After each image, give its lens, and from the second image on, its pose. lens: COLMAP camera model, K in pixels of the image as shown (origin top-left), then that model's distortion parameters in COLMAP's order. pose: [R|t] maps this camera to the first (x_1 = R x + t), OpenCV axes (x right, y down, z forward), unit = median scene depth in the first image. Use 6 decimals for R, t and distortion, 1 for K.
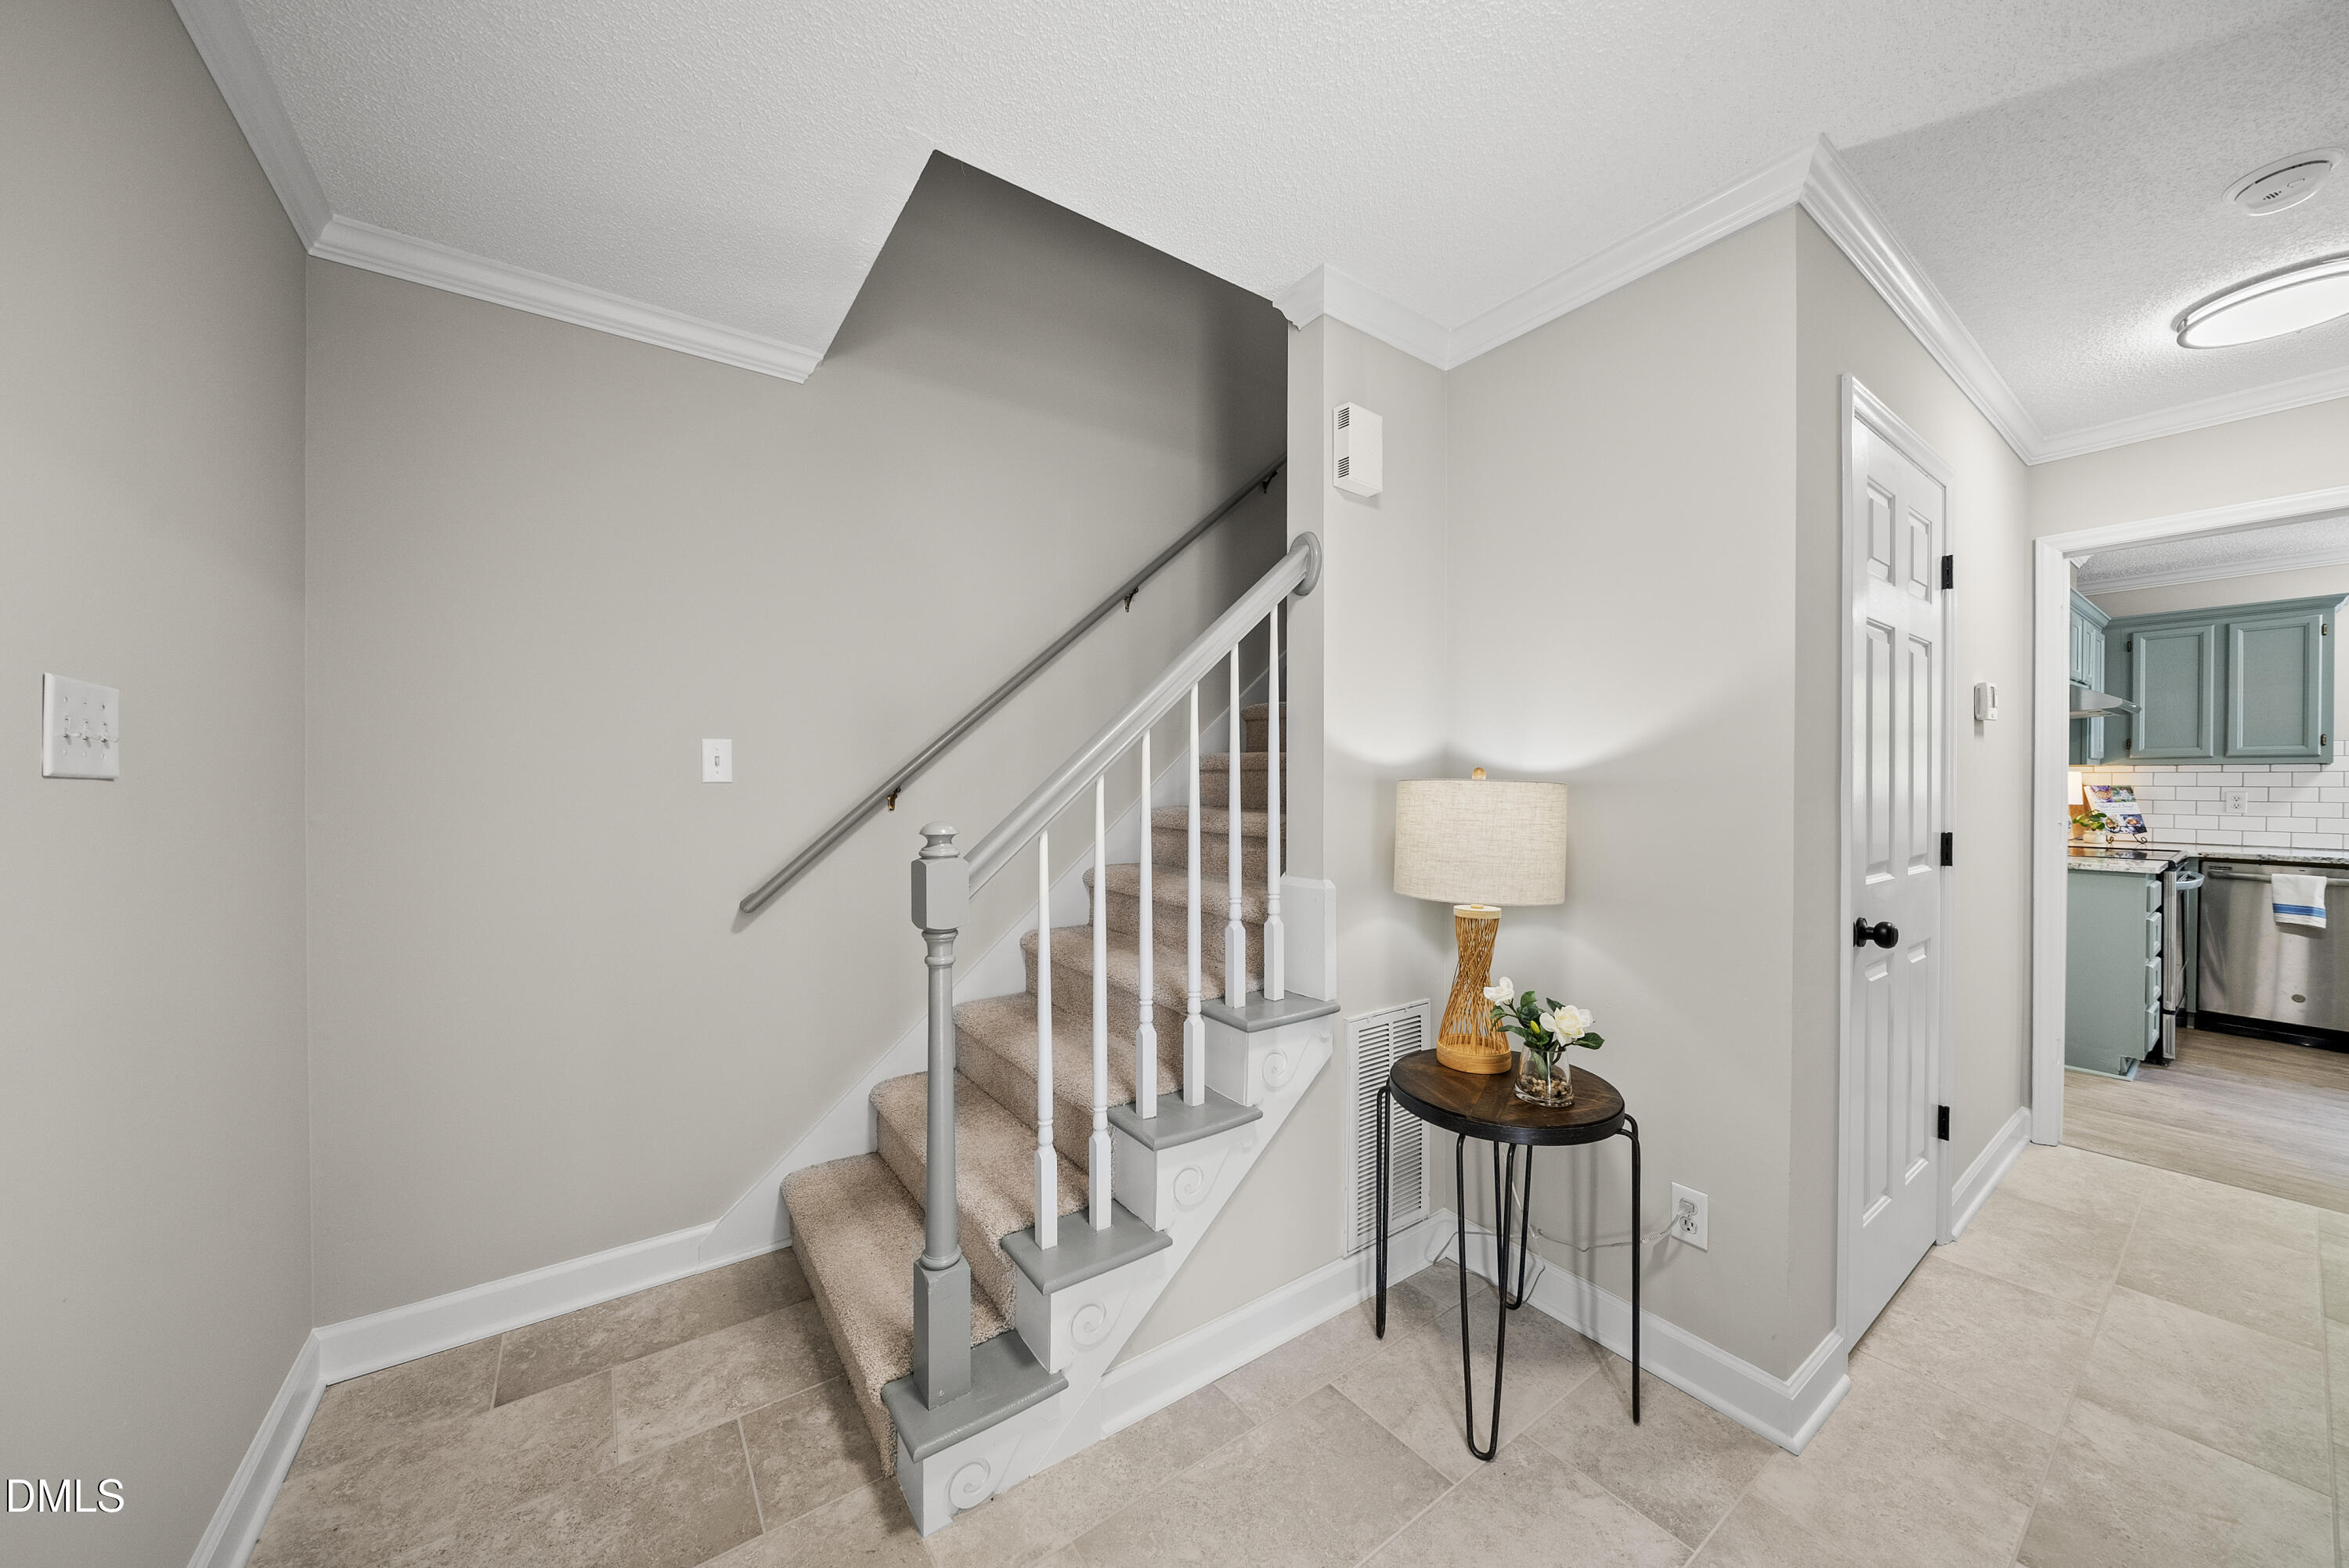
lens RADIAL K [[819.7, 0, 1167.2], [0, 819.7, 787.1], [0, 0, 1]] dist [-0.004619, 0.000154]
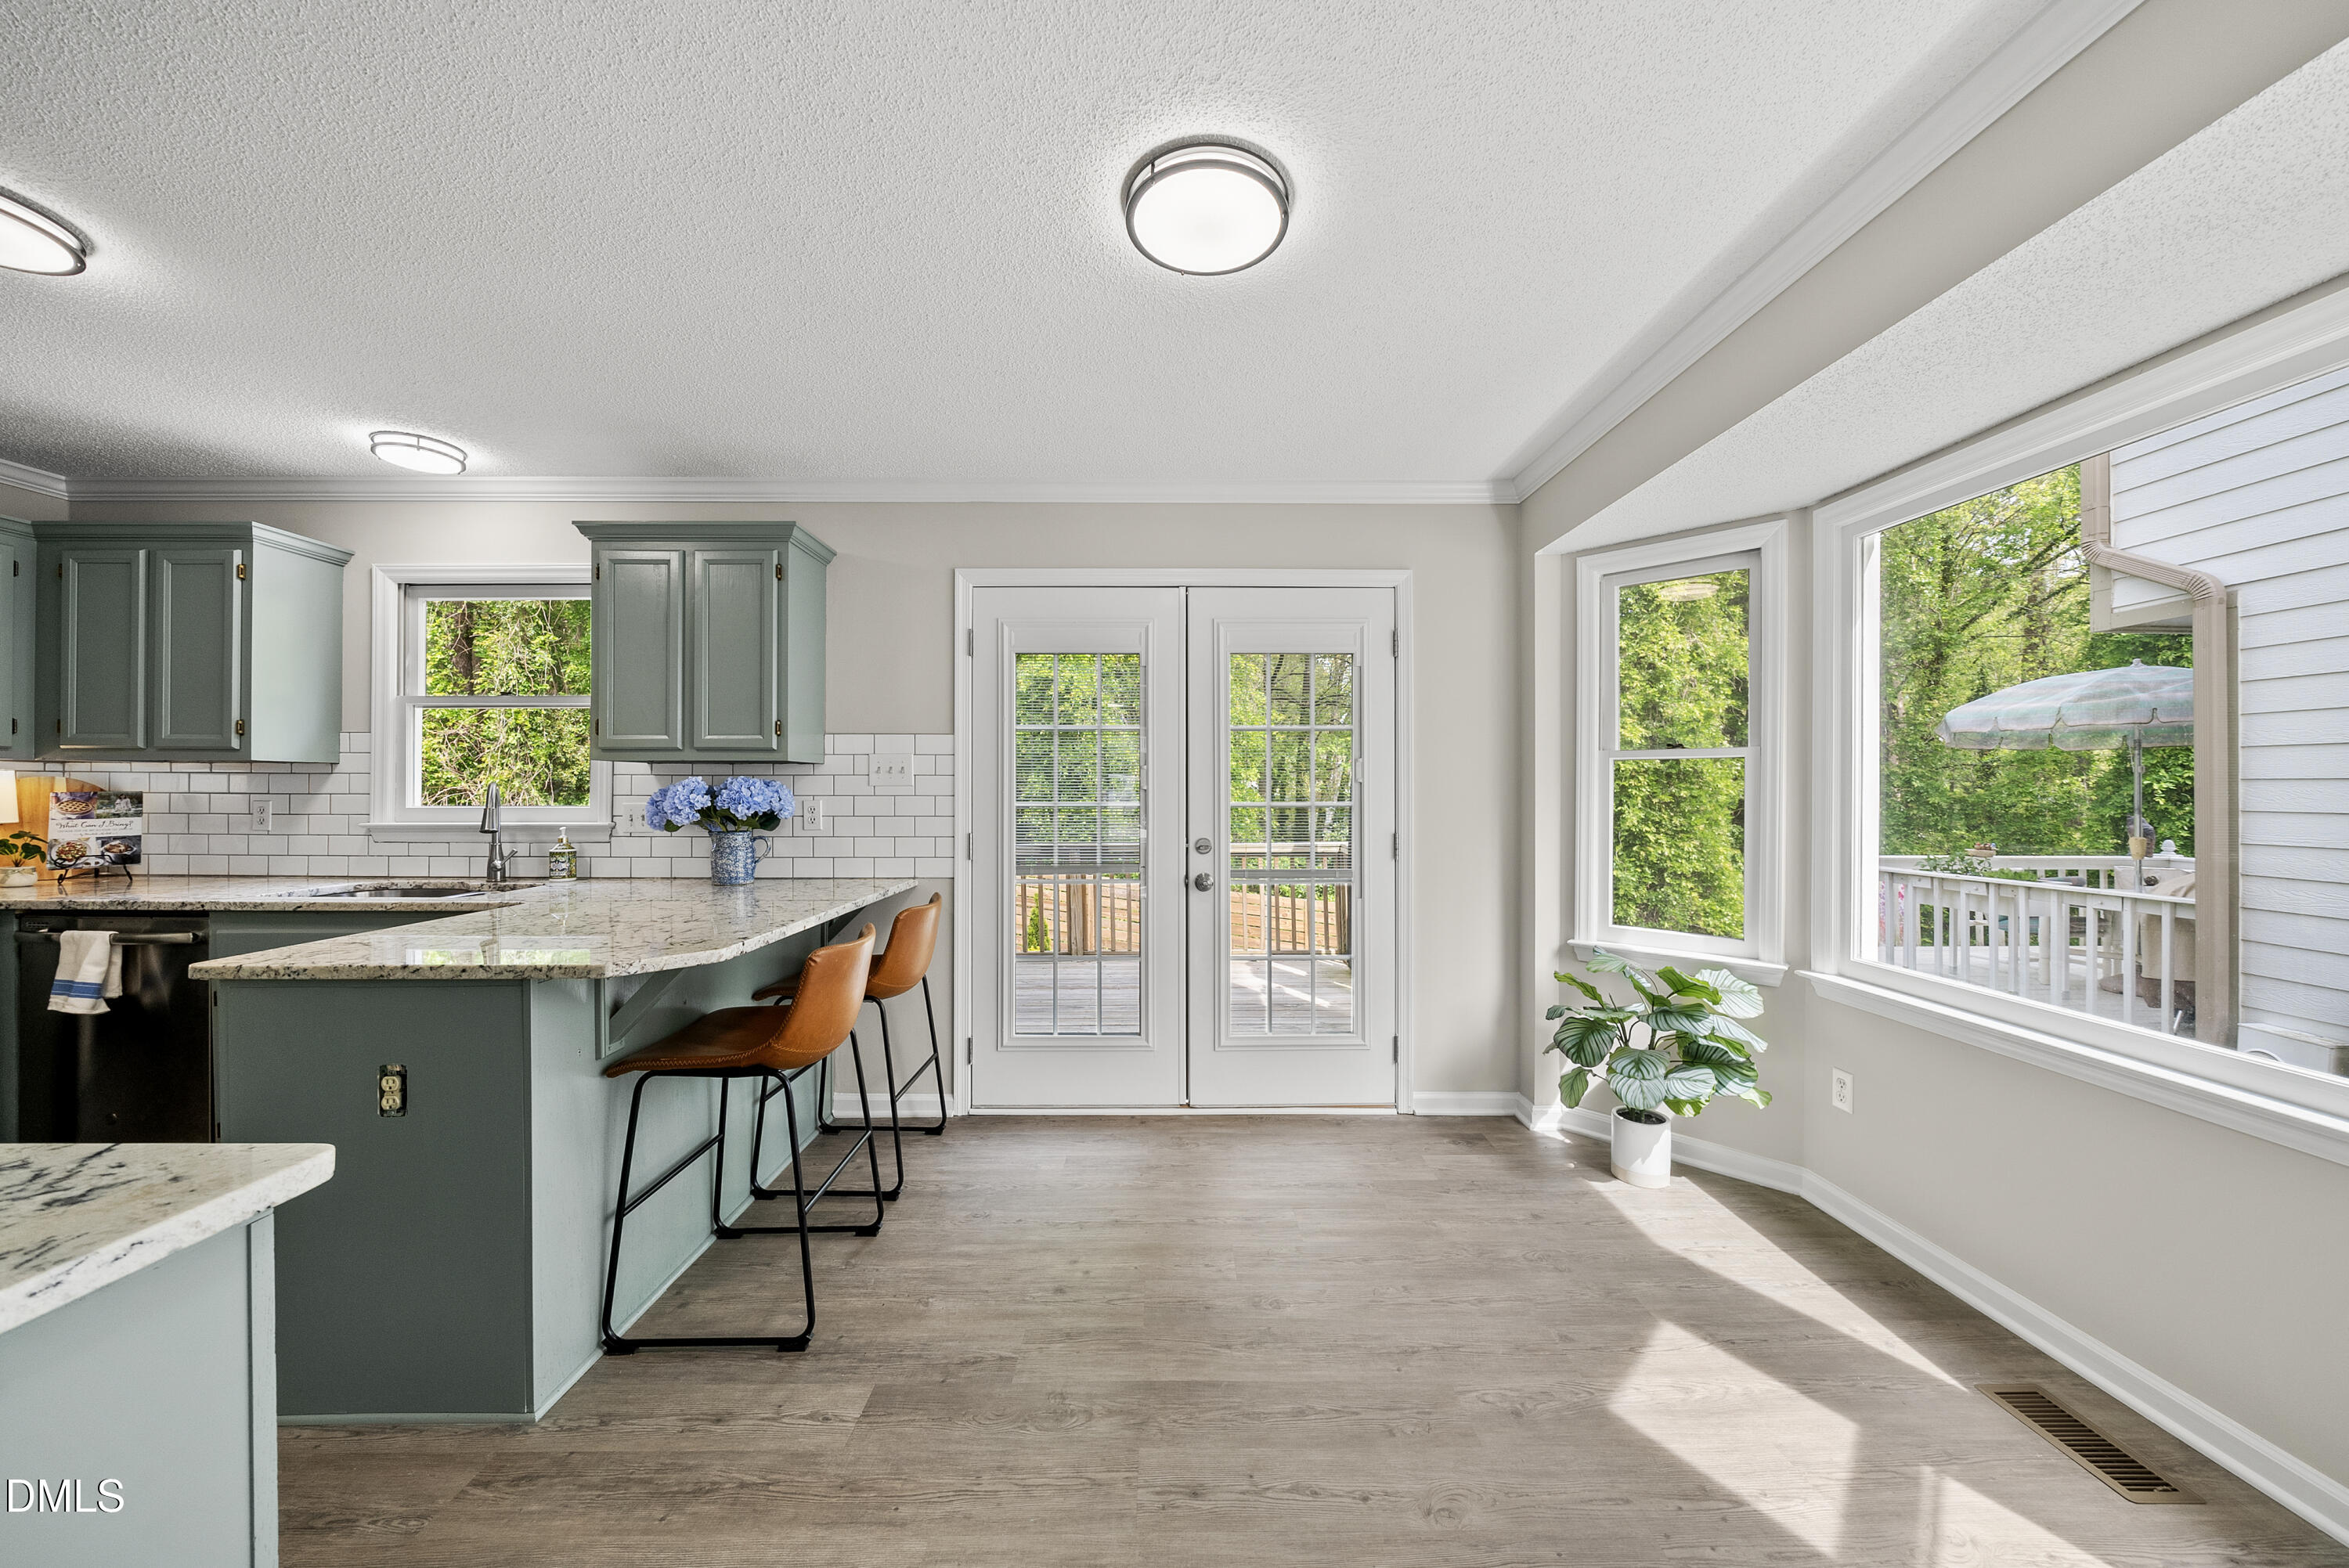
lens RADIAL K [[819.7, 0, 1167.2], [0, 819.7, 787.1], [0, 0, 1]] dist [-0.004619, 0.000154]
pose [[0.572740, 0.003934, 0.819727, 1.190650], [0.000650, 0.999986, -0.005253, -0.002033], [-0.819737, 0.003541, 0.572730, -0.057653]]
